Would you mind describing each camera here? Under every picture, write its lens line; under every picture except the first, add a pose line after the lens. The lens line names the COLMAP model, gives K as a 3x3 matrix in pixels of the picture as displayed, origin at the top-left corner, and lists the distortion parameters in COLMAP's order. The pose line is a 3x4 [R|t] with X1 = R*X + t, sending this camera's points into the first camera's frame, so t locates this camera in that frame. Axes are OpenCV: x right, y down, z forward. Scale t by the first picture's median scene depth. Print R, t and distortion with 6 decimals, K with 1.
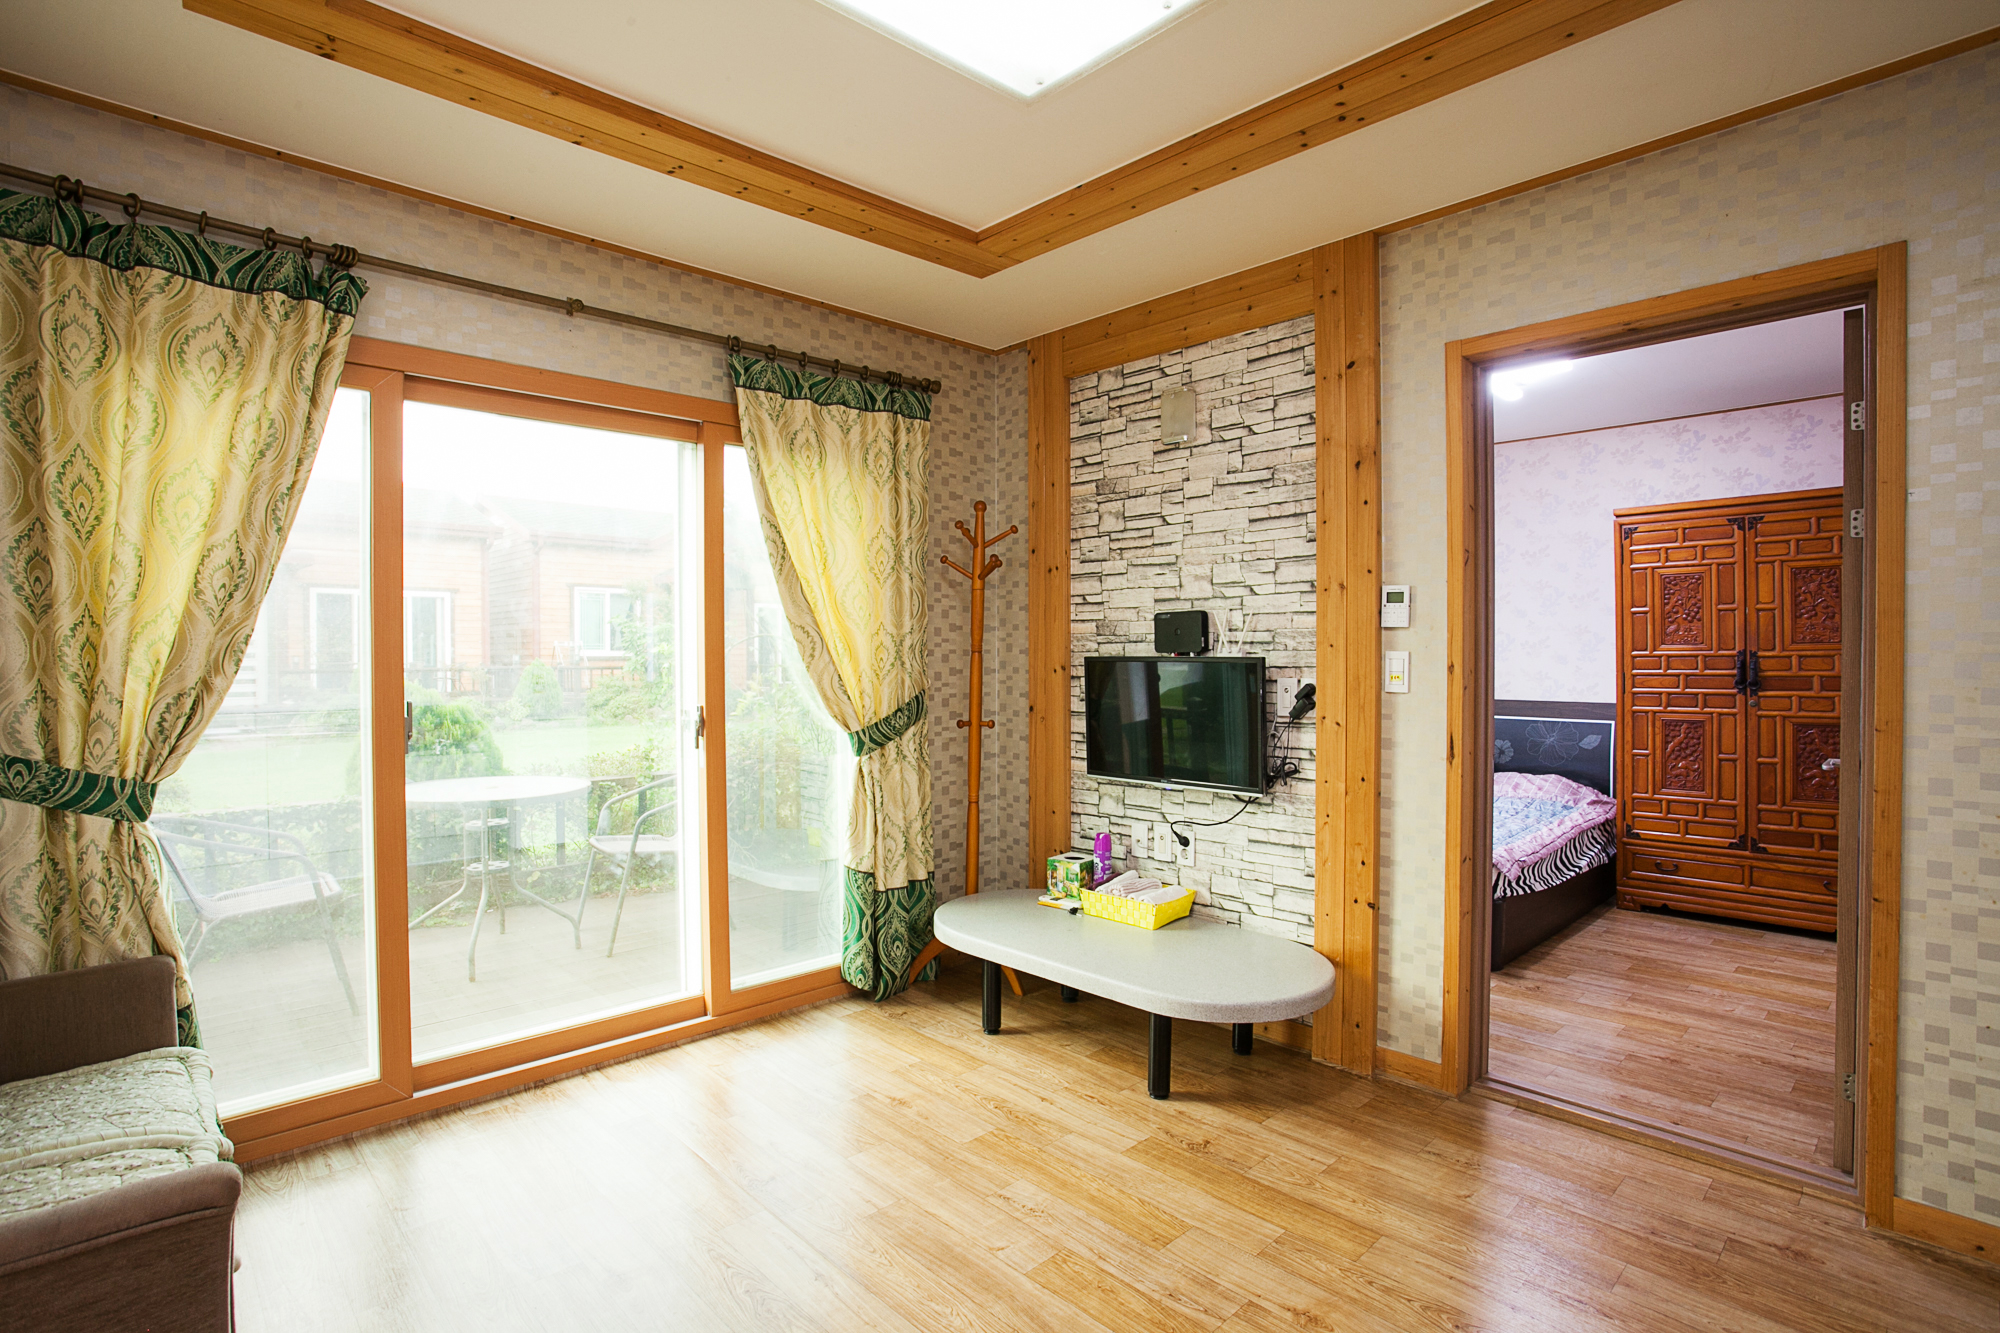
lens RADIAL K [[985.1, 0, 1000.0], [0, 985.1, 666.5], [0, 0, 1]] dist [-0.057638, 0.027917]
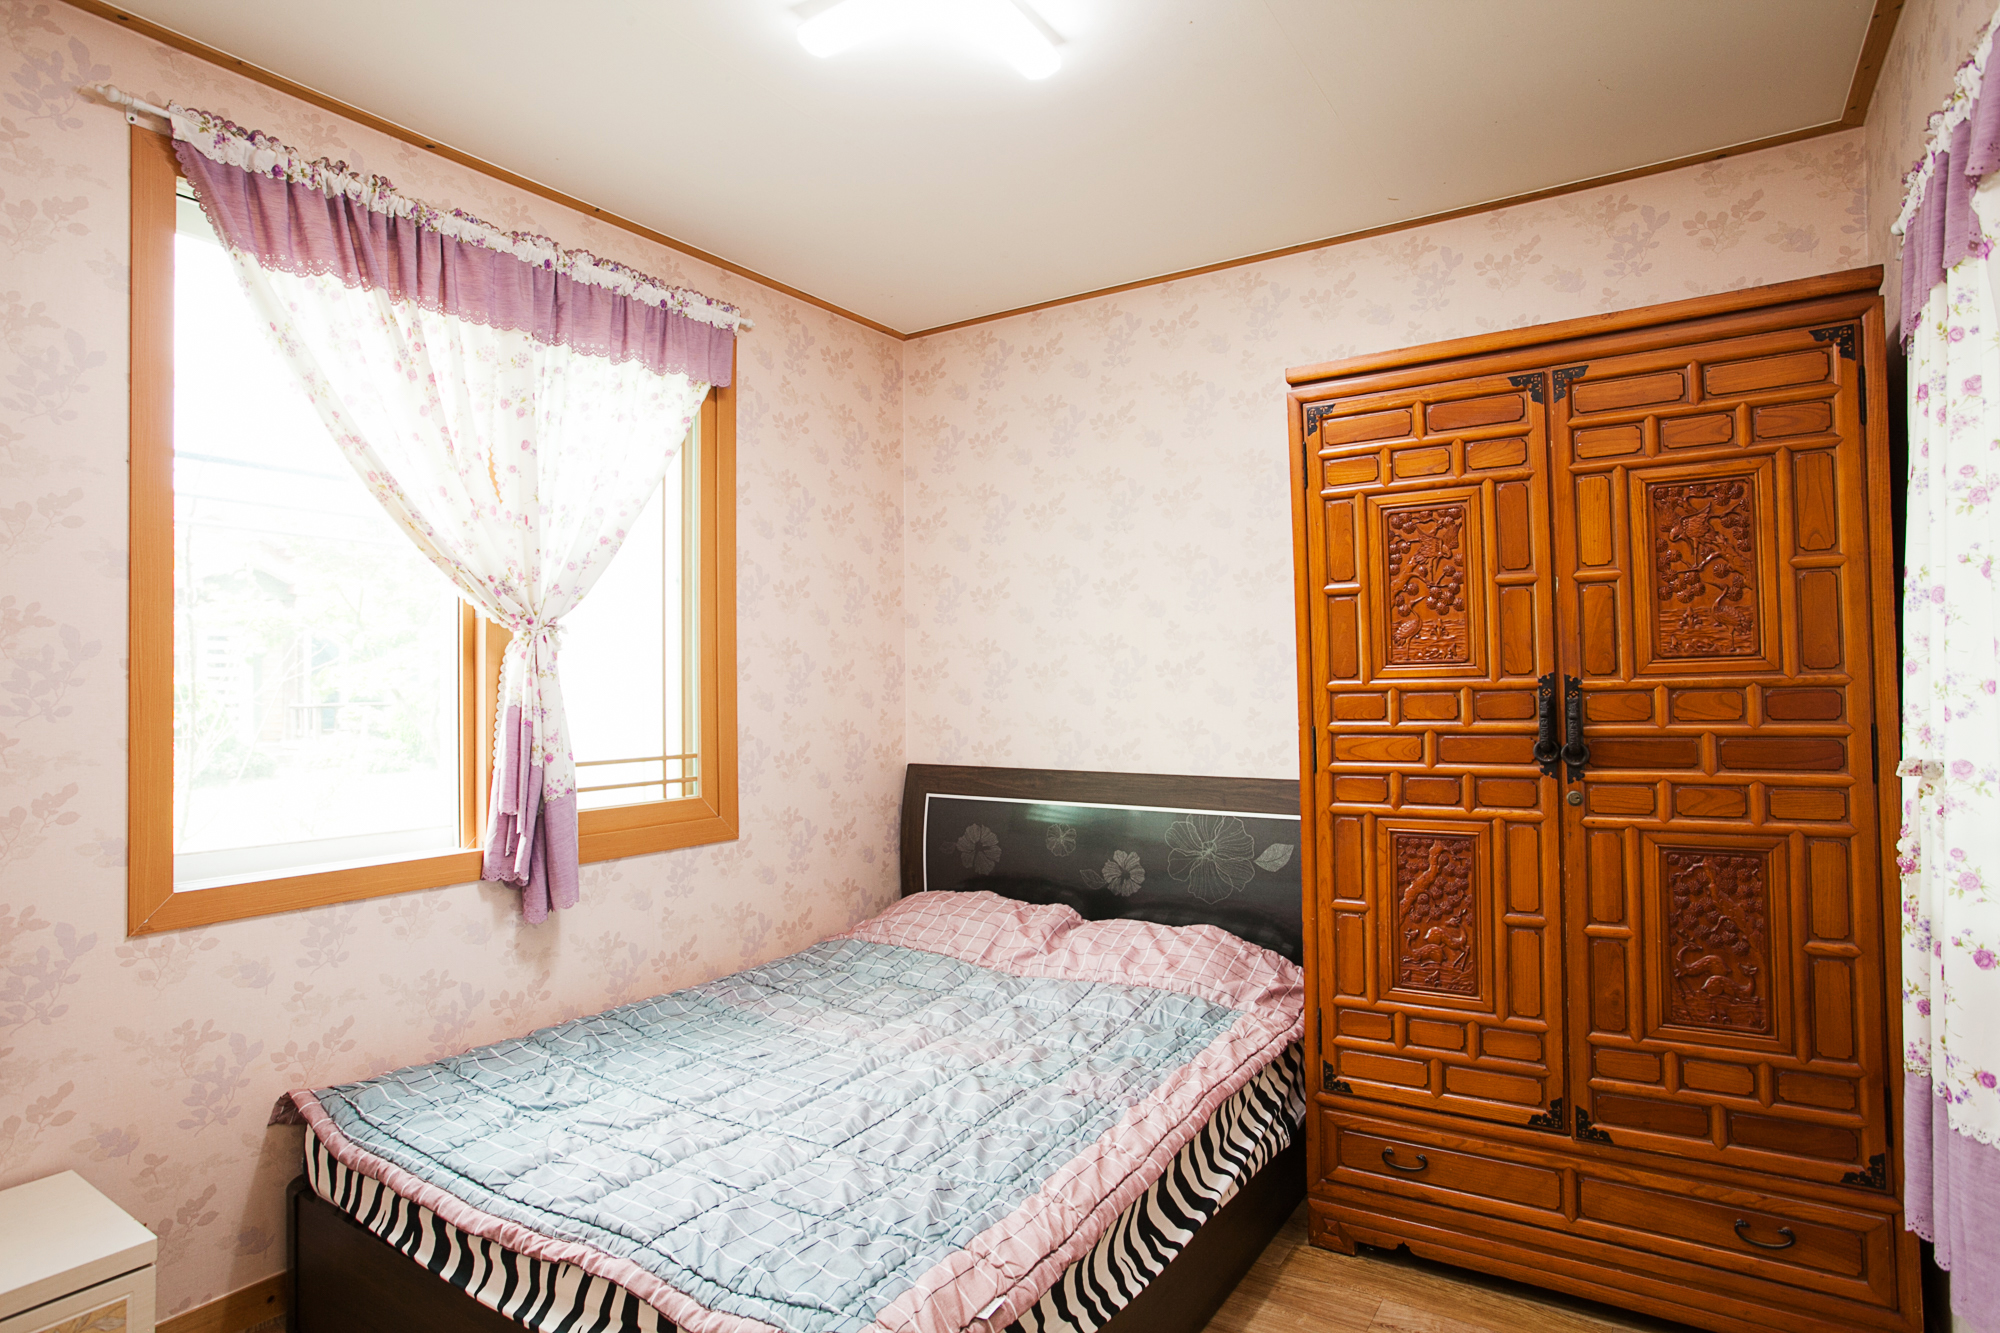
lens RADIAL K [[1107.4, 0, 1000.0], [0, 1107.4, 666.5], [0, 0, 1]] dist [-0.069274, 0.054560]
pose [[0.973534, -0.003469, 0.228518, 0.279370], [0.010431, 0.999517, -0.029263, -0.006053], [-0.228306, 0.030872, 0.973100, 0.385561]]
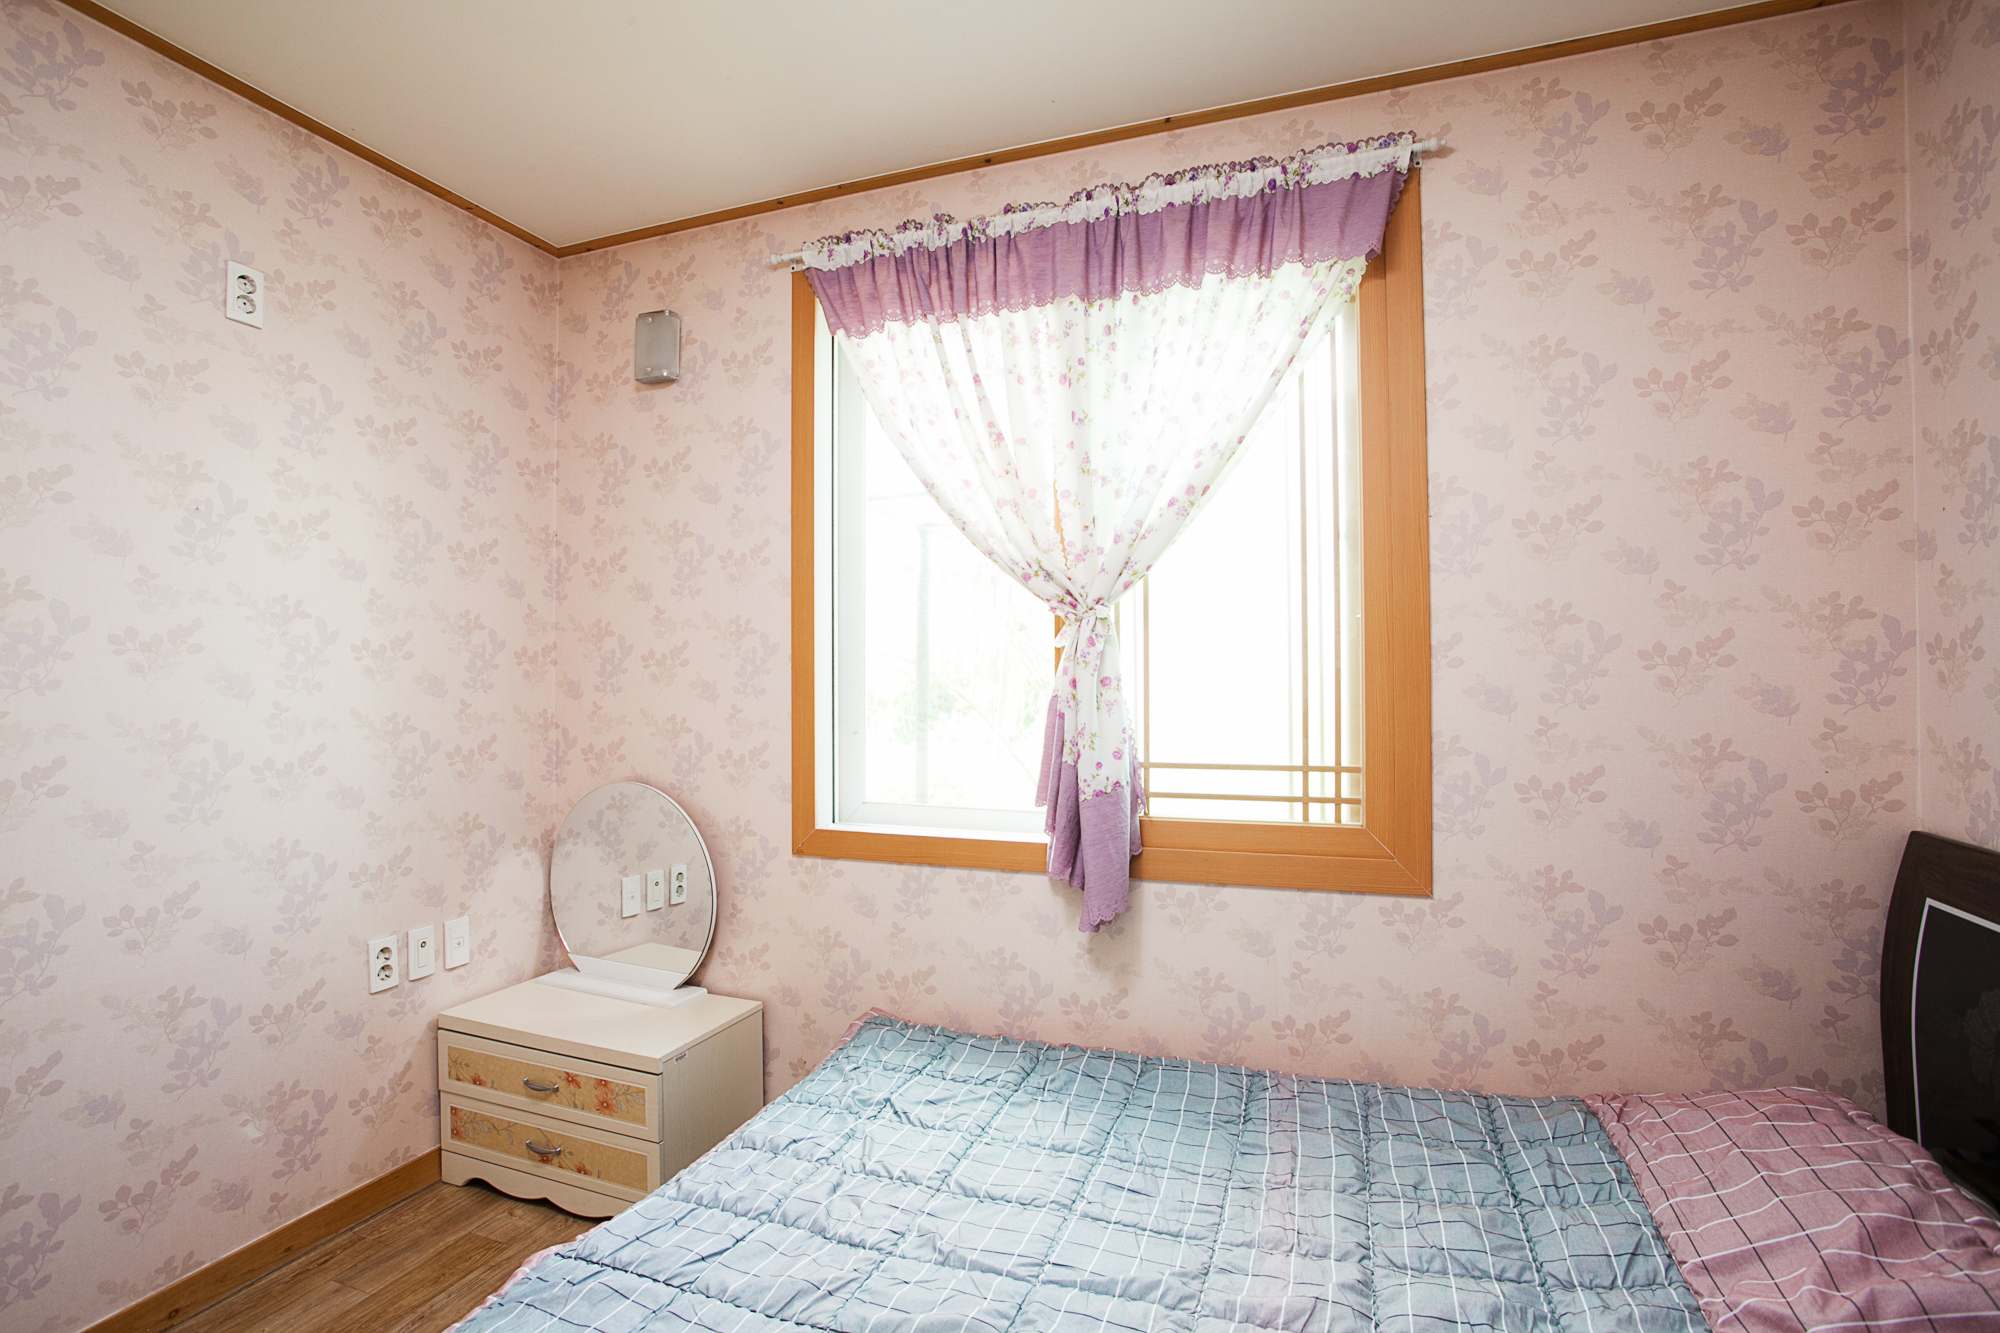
lens RADIAL K [[985.1, 0, 1000.0], [0, 985.1, 666.5], [0, 0, 1]] dist [-0.057638, 0.027917]
pose [[0.437707, -0.011909, -0.899039, 0.484061], [-0.010241, 0.999781, -0.018229, -0.008766], [0.899059, 0.017186, 0.437489, 0.634306]]
